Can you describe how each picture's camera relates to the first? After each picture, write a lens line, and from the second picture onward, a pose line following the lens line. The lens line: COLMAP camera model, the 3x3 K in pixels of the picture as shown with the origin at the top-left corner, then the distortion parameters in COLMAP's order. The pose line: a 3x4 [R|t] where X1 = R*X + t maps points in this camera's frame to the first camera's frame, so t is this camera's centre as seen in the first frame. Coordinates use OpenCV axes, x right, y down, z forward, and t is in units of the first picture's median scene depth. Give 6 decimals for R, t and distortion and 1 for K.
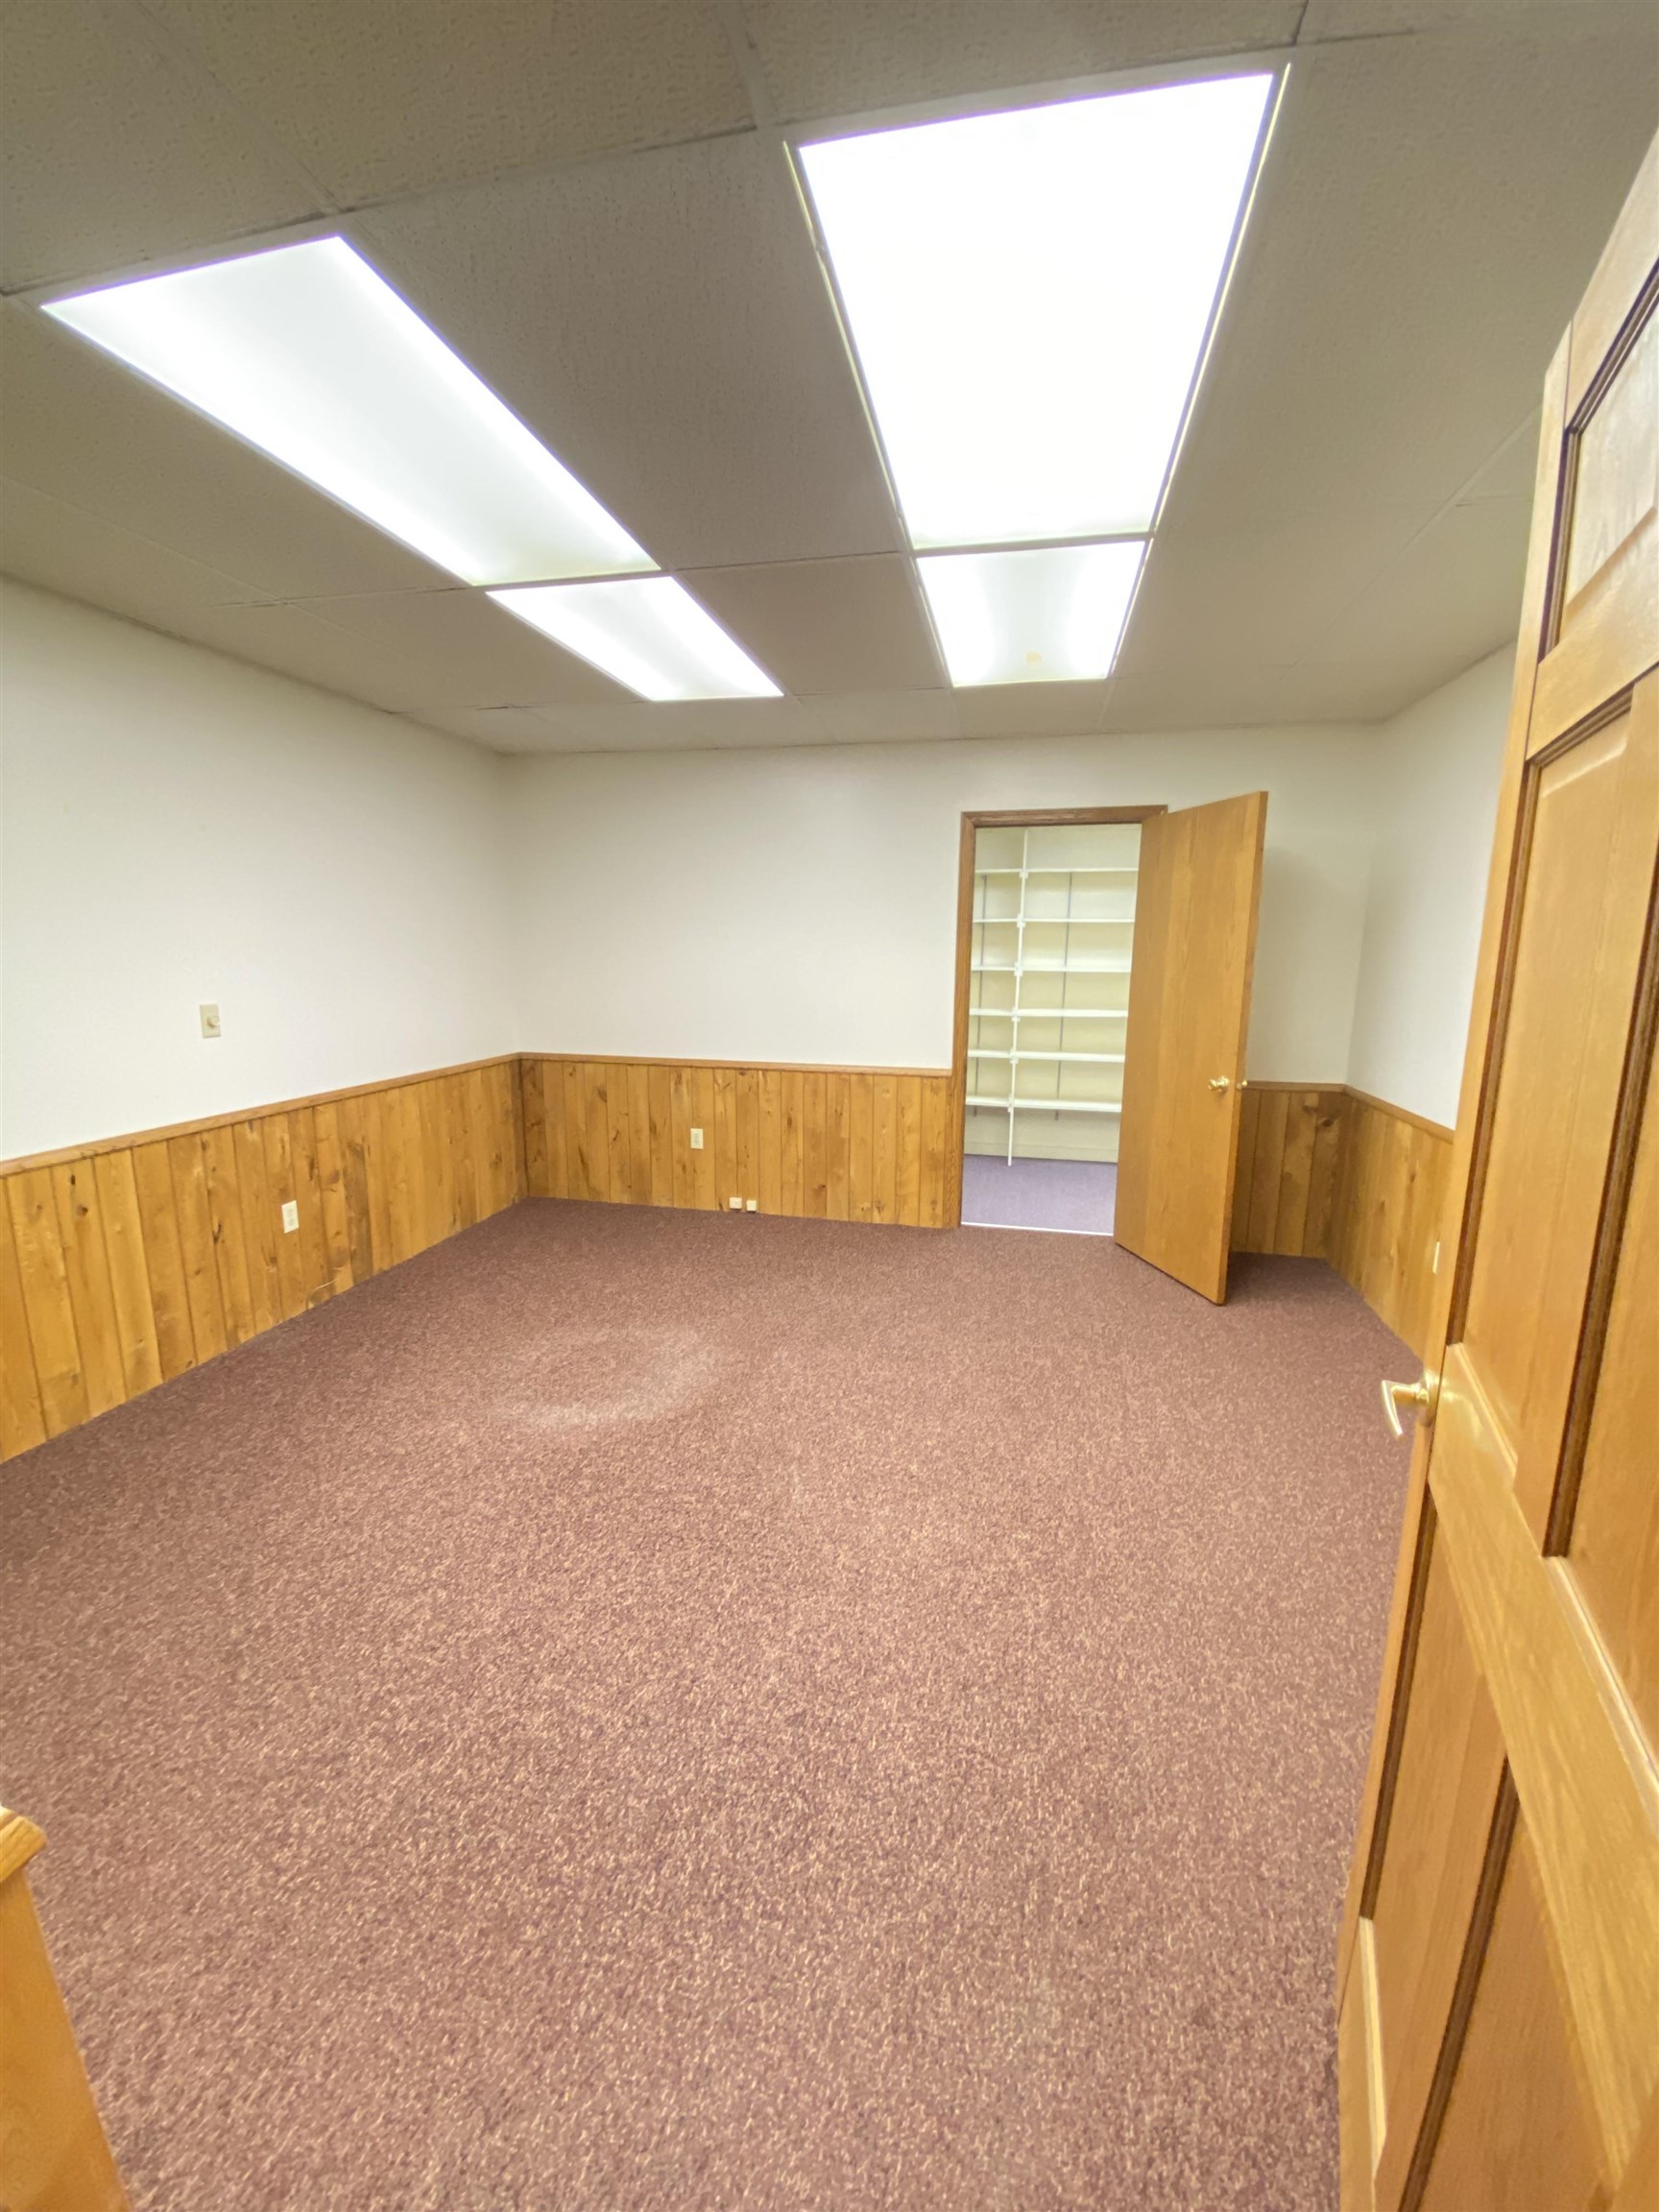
lens RADIAL K [[906.4, 0, 834.1], [0, 906.4, 1112.3], [0, 0, 1]] dist [-0.009602, -0.009630]
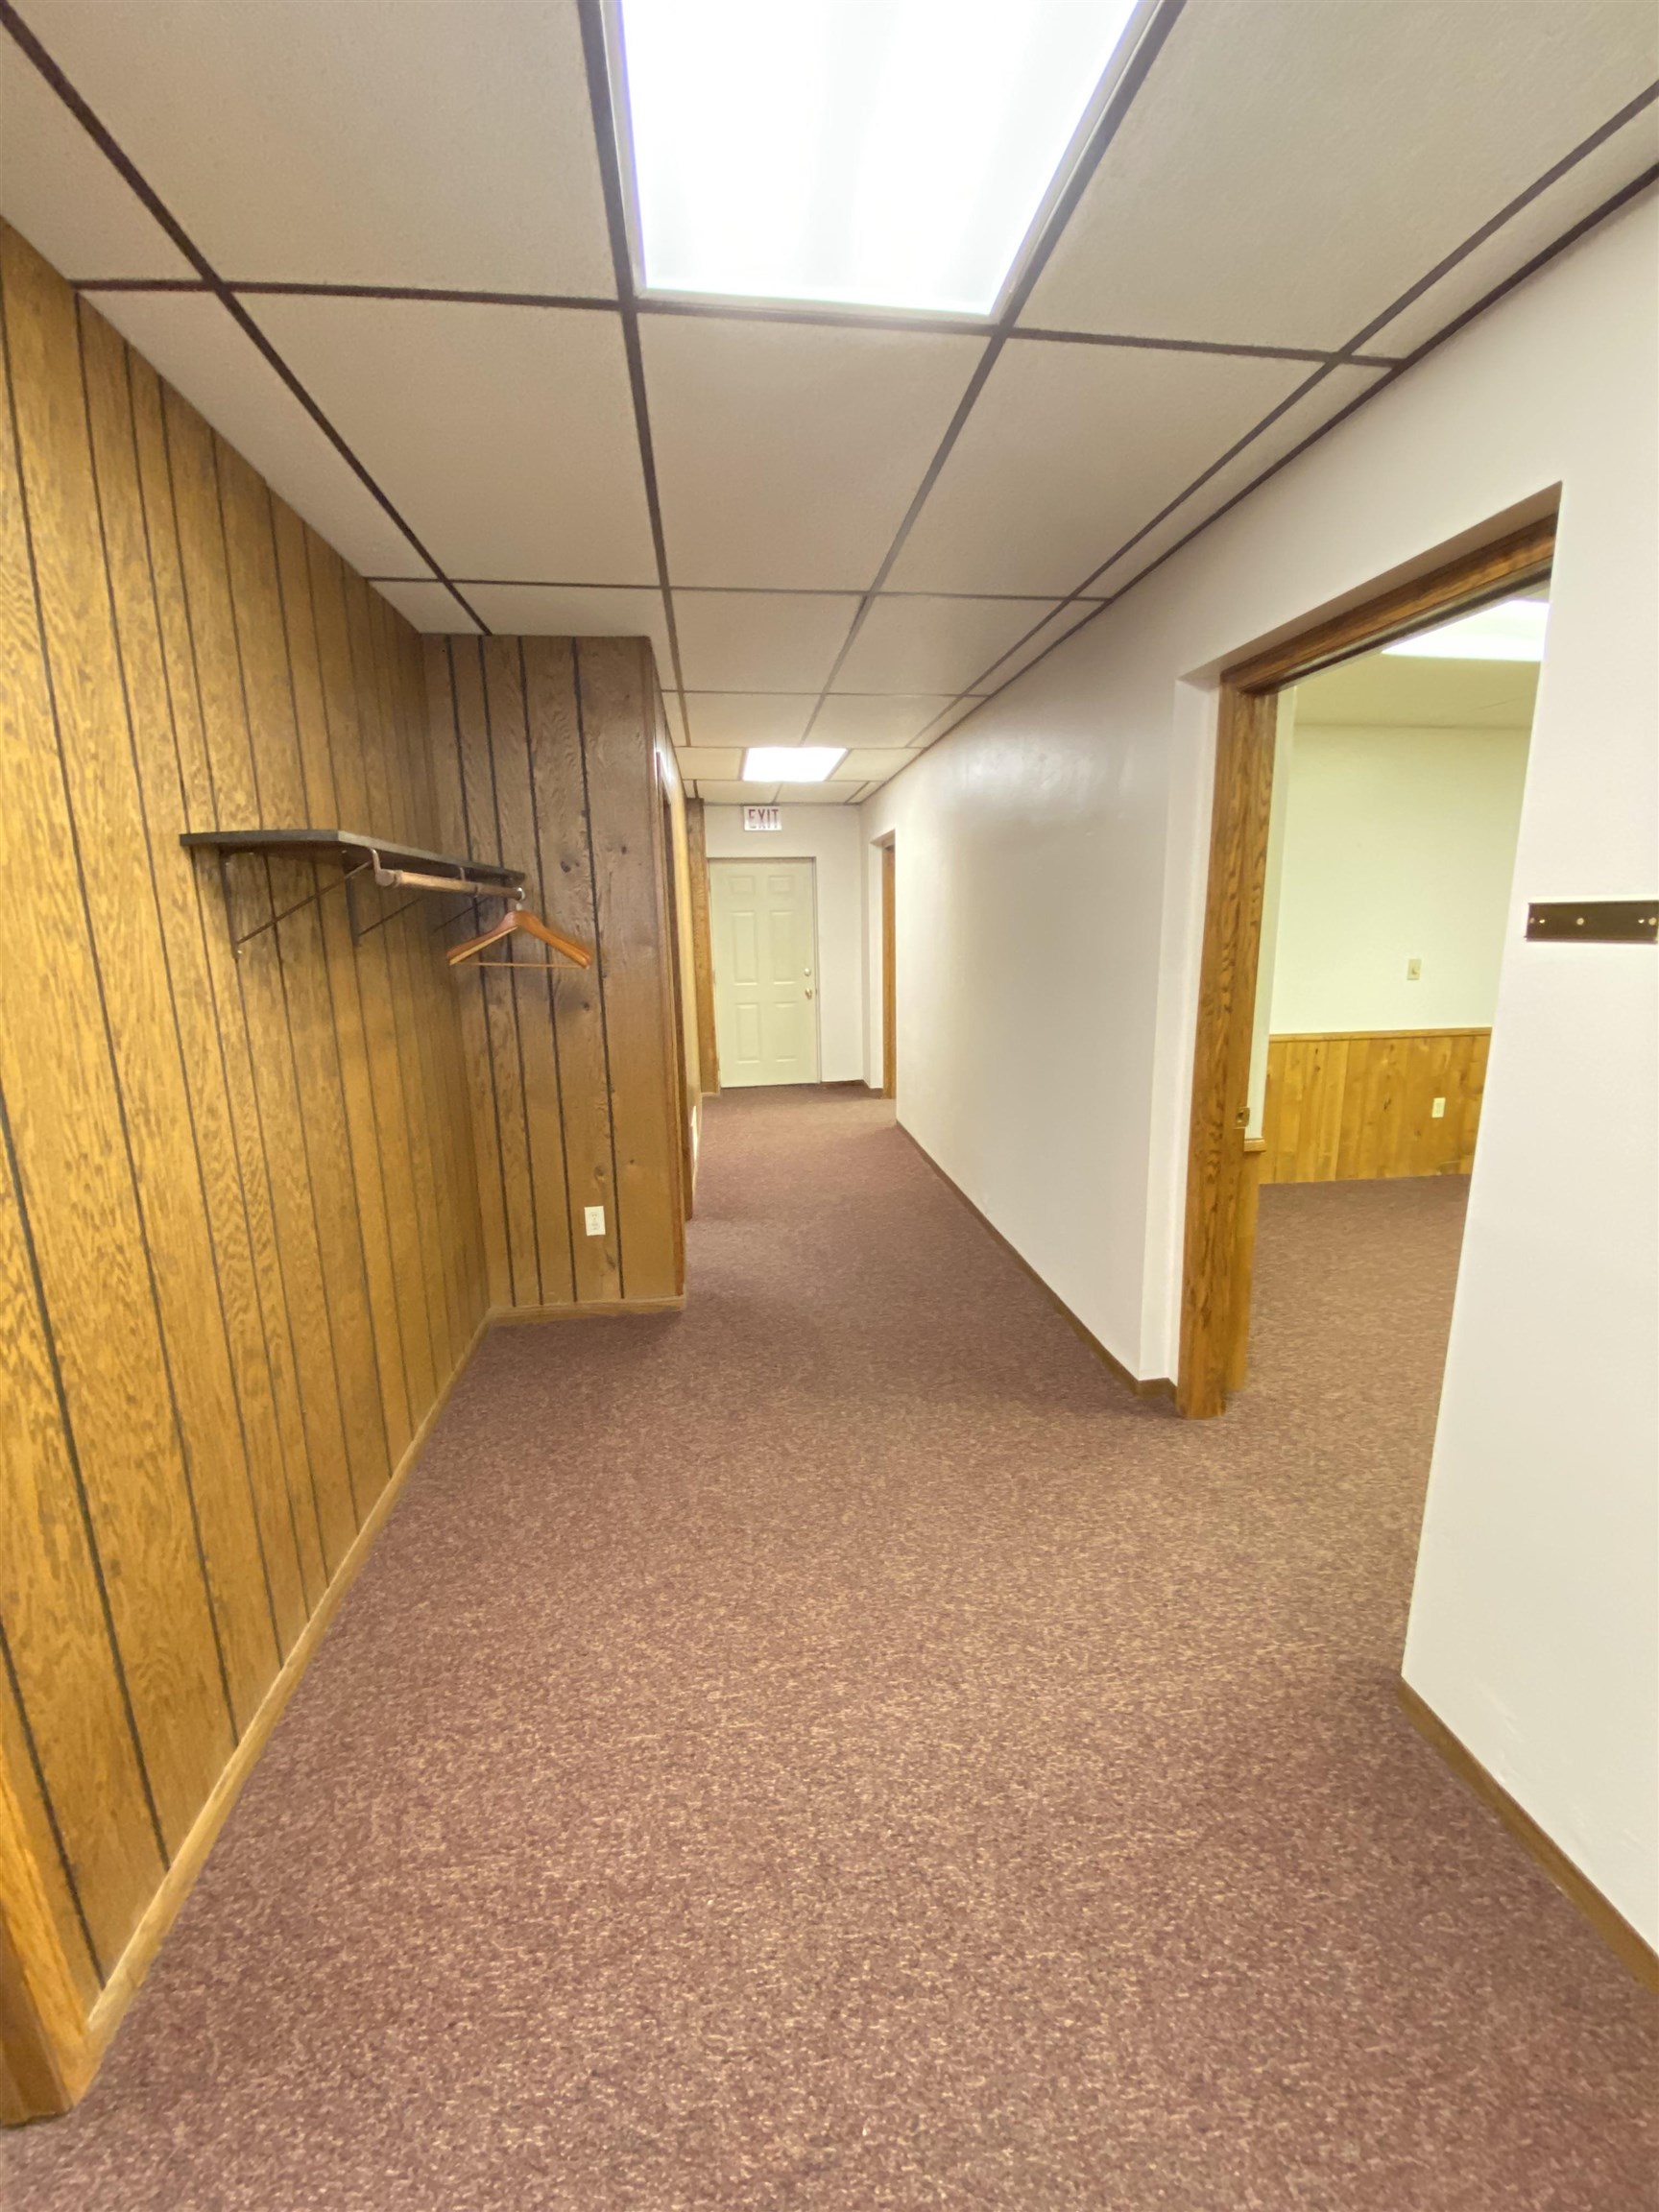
lens RADIAL K [[906.4, 0, 839.3], [0, 906.4, 1105.4], [0, 0, 1]] dist [-0.009602, -0.009630]
pose [[0.347523, 0.177853, -0.920650, 0.468737], [-0.153877, 0.979353, 0.131109, 0.082530], [0.924959, 0.096104, 0.367715, -0.503590]]
